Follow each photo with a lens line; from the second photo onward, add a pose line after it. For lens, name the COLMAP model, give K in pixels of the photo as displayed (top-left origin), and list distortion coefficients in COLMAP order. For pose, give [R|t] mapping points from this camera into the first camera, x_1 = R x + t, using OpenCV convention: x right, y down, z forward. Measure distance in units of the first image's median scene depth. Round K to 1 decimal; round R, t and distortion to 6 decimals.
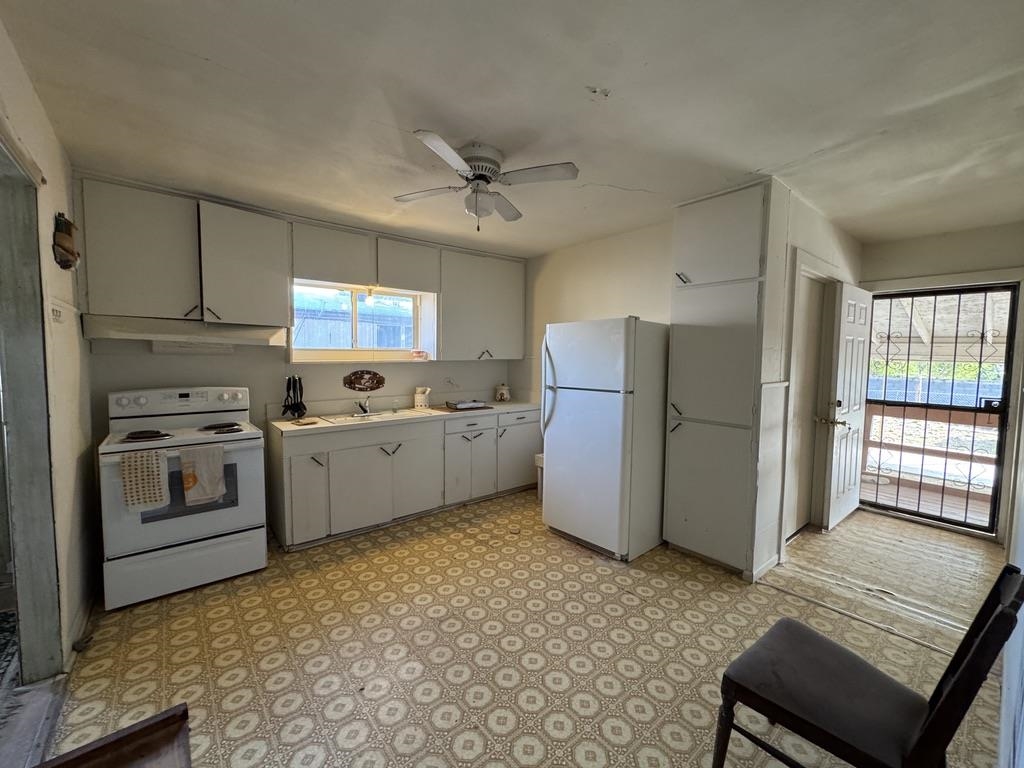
lens RADIAL K [[408.2, 0, 512.3], [0, 408.2, 383.1], [0, 0, 1]] dist [-0.003734, 0.000414]
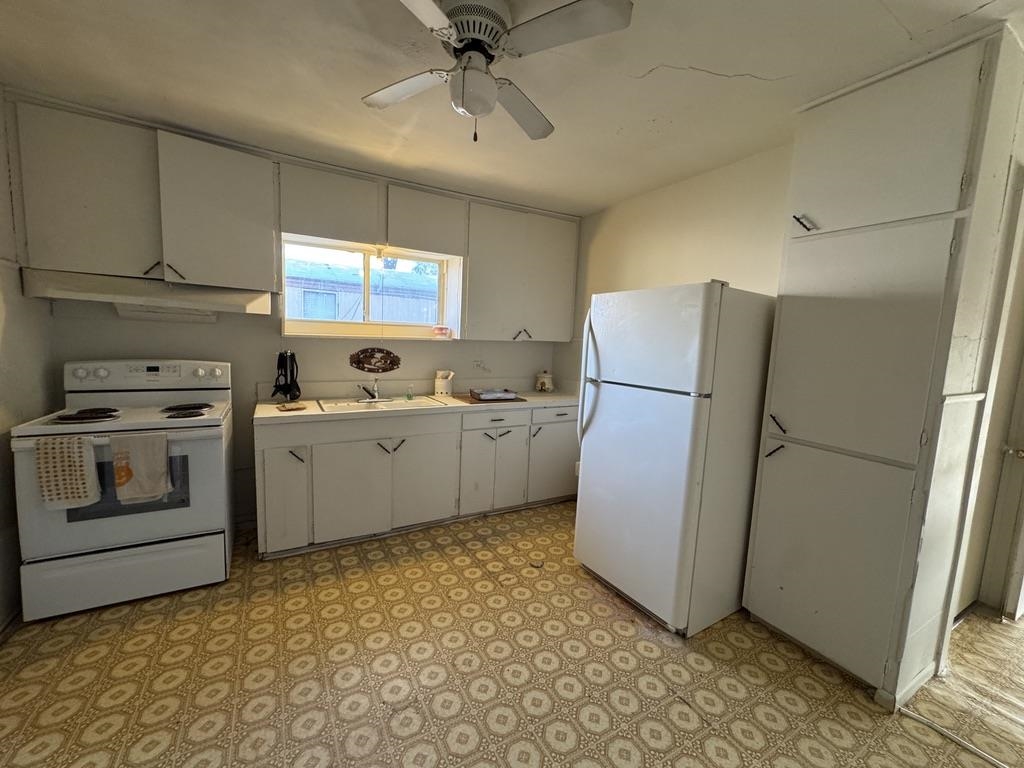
lens RADIAL K [[408.2, 0, 512.2], [0, 408.2, 382.8], [0, 0, 1]] dist [-0.003734, 0.000414]
pose [[0.984557, 0.052736, -0.166931, 0.084827], [-0.045869, 0.997945, 0.044731, -0.013717], [0.168947, -0.036383, 0.984953, 0.283226]]
